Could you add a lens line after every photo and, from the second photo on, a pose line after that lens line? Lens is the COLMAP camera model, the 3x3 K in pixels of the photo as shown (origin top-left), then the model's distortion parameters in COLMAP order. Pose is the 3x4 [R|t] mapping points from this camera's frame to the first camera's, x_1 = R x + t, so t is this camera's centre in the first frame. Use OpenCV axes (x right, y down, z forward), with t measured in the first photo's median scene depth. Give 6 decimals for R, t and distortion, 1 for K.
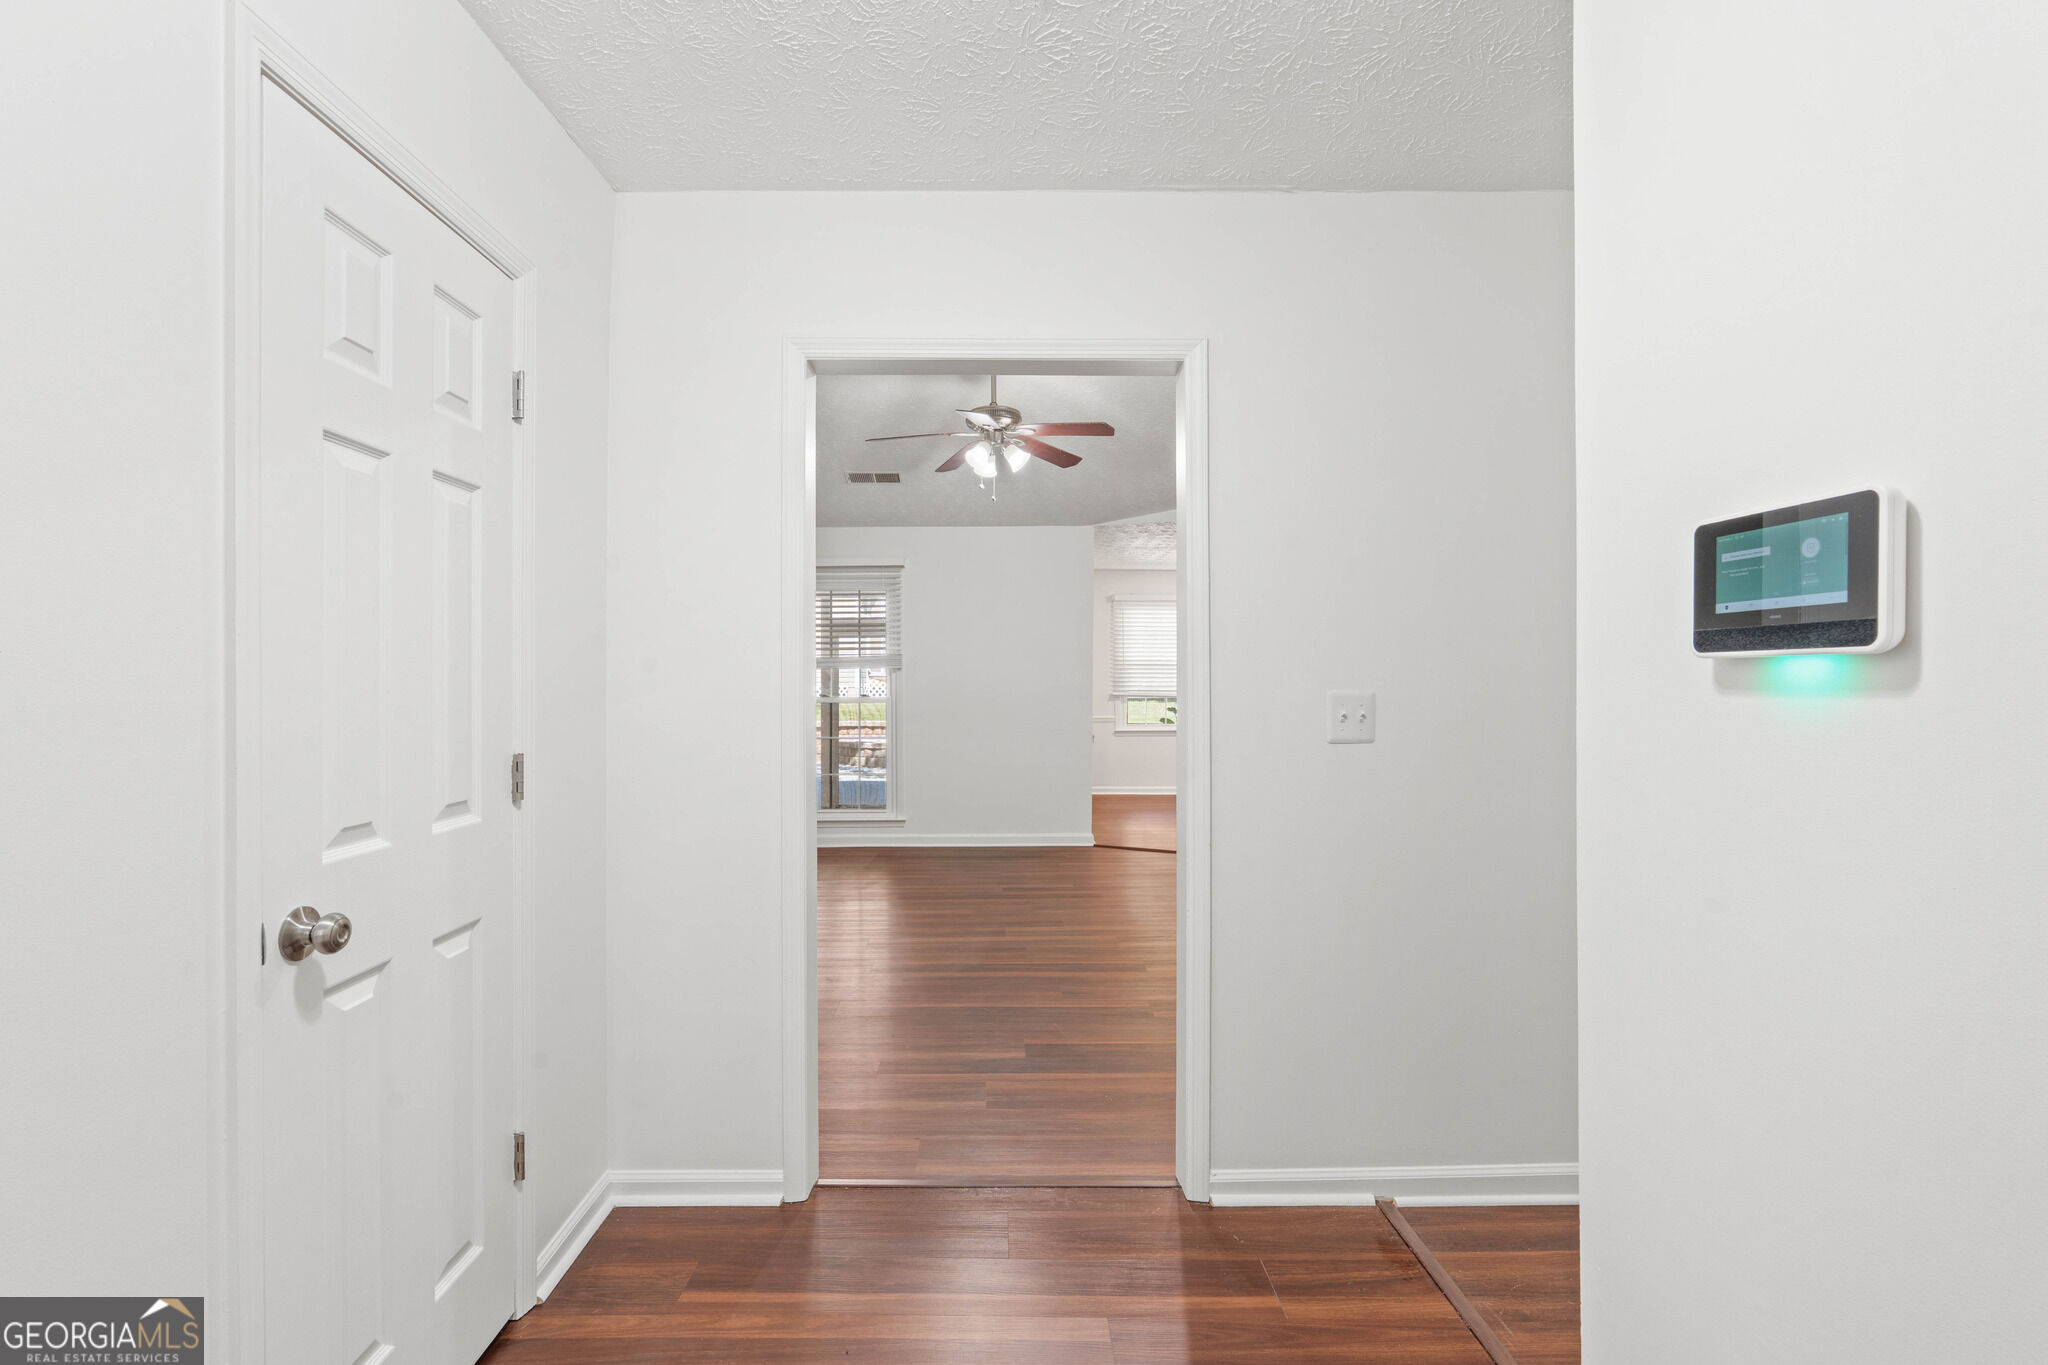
lens RADIAL K [[908.3, 0, 1011.5], [0, 908.3, 687.5], [0, 0, 1]] dist [-0.004571, -0.000116]
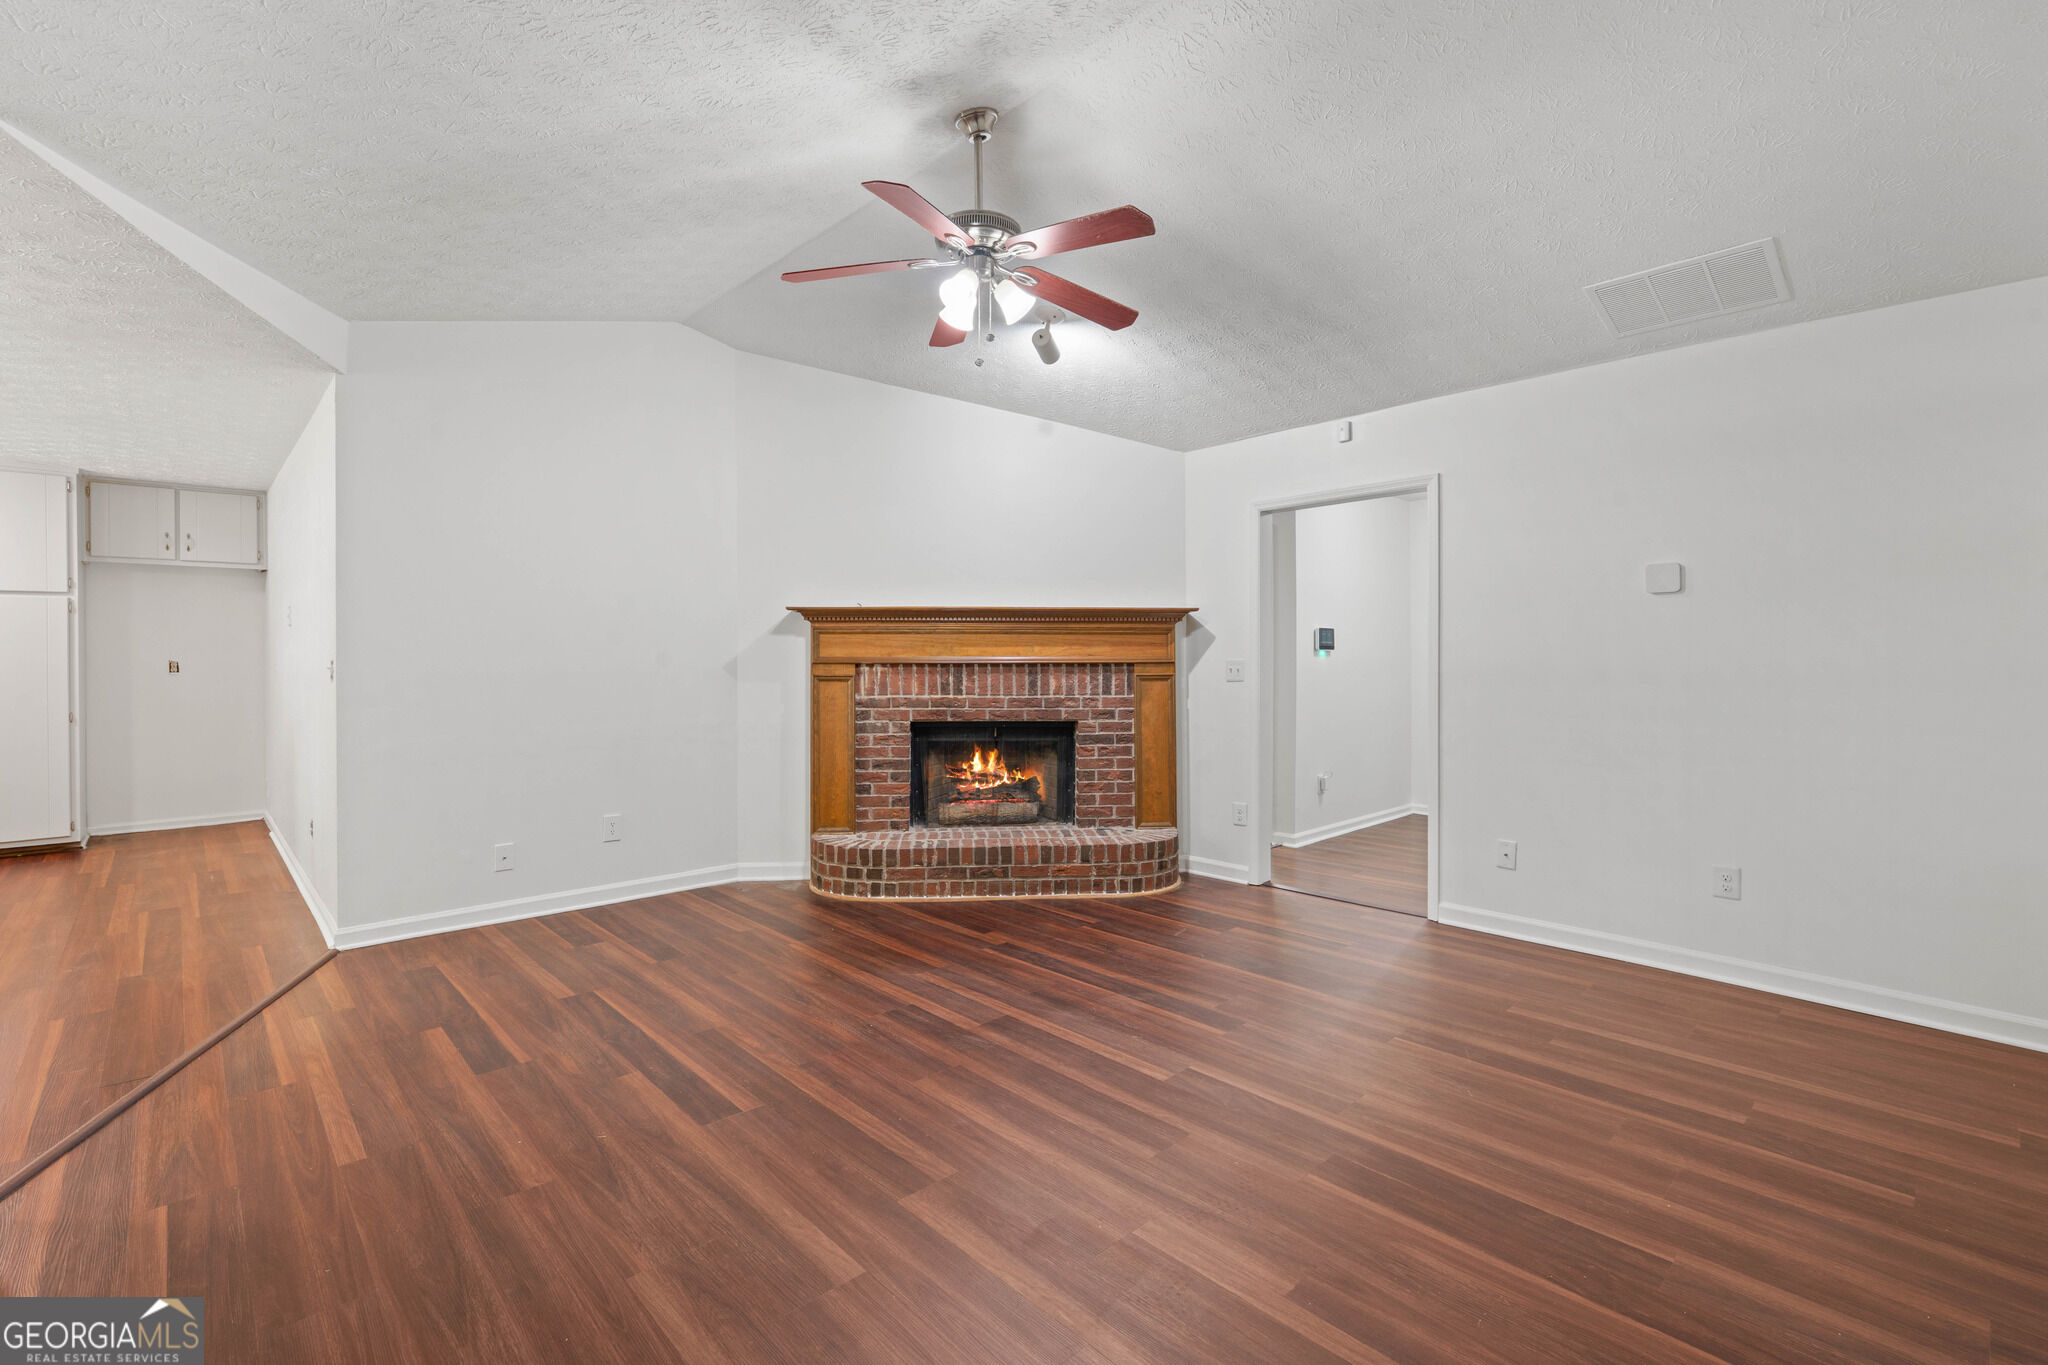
lens RADIAL K [[908.3, 0, 1024.4], [0, 908.3, 661.9], [0, 0, 1]] dist [-0.004571, -0.000116]
pose [[-0.668358, -0.001489, 0.743839, -0.348831], [0.003935, 0.999977, 0.005538, -0.000530], [-0.743830, 0.006628, -0.668336, 0.951432]]
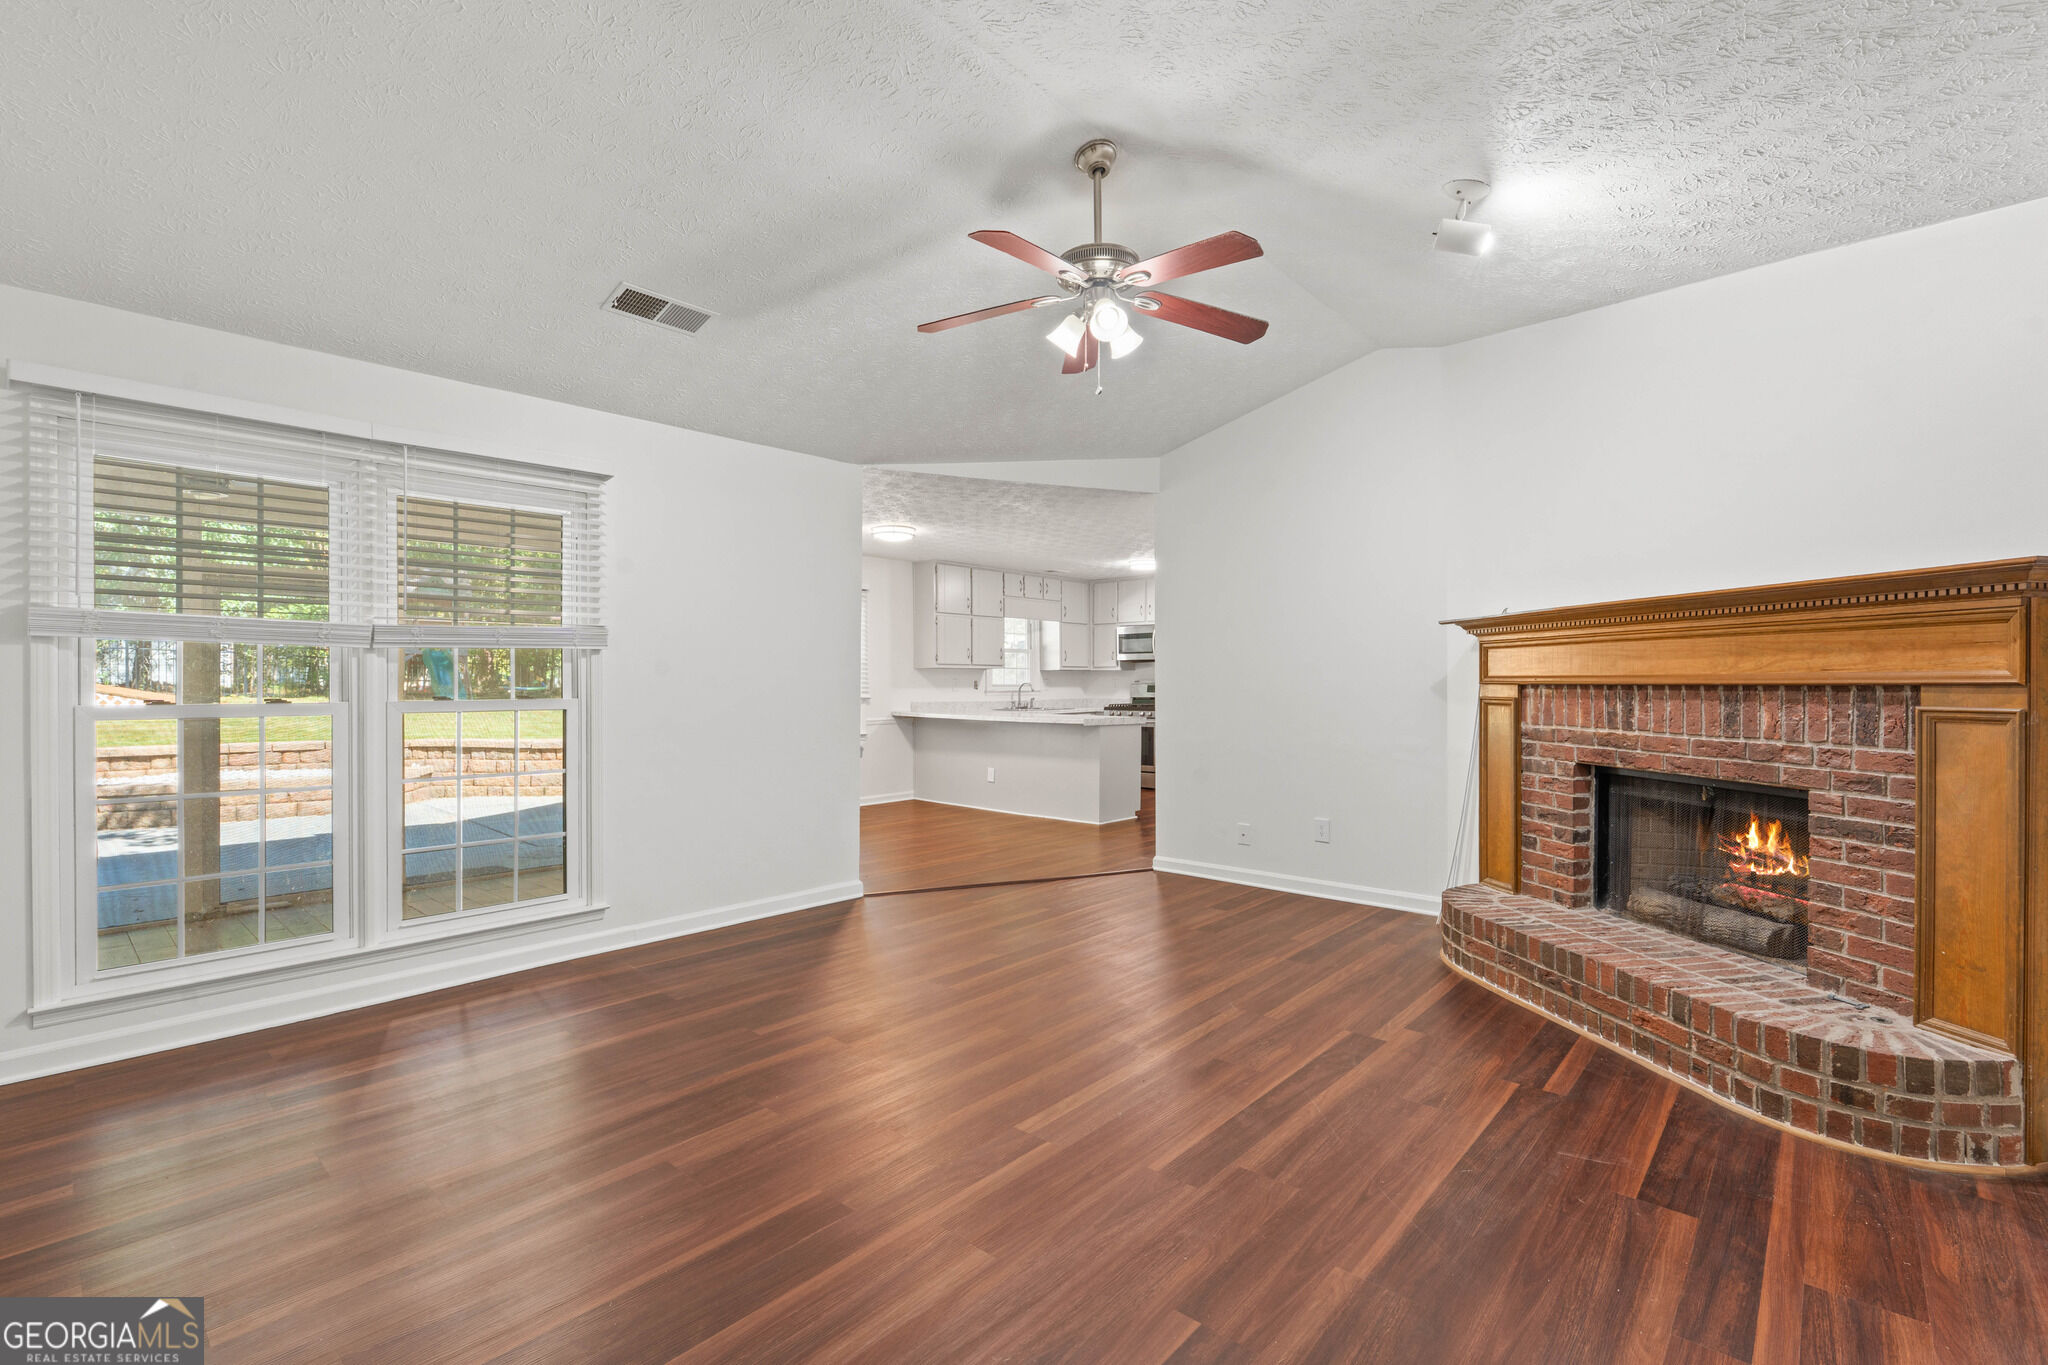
lens RADIAL K [[908.3, 0, 1024.4], [0, 908.3, 694.1], [0, 0, 1]] dist [-0.004571, -0.000116]
pose [[0.686584, -0.011259, 0.726963, -0.361345], [0.005650, 0.999933, 0.010150, 0.002984], [-0.727028, -0.002861, 0.686602, 0.400036]]
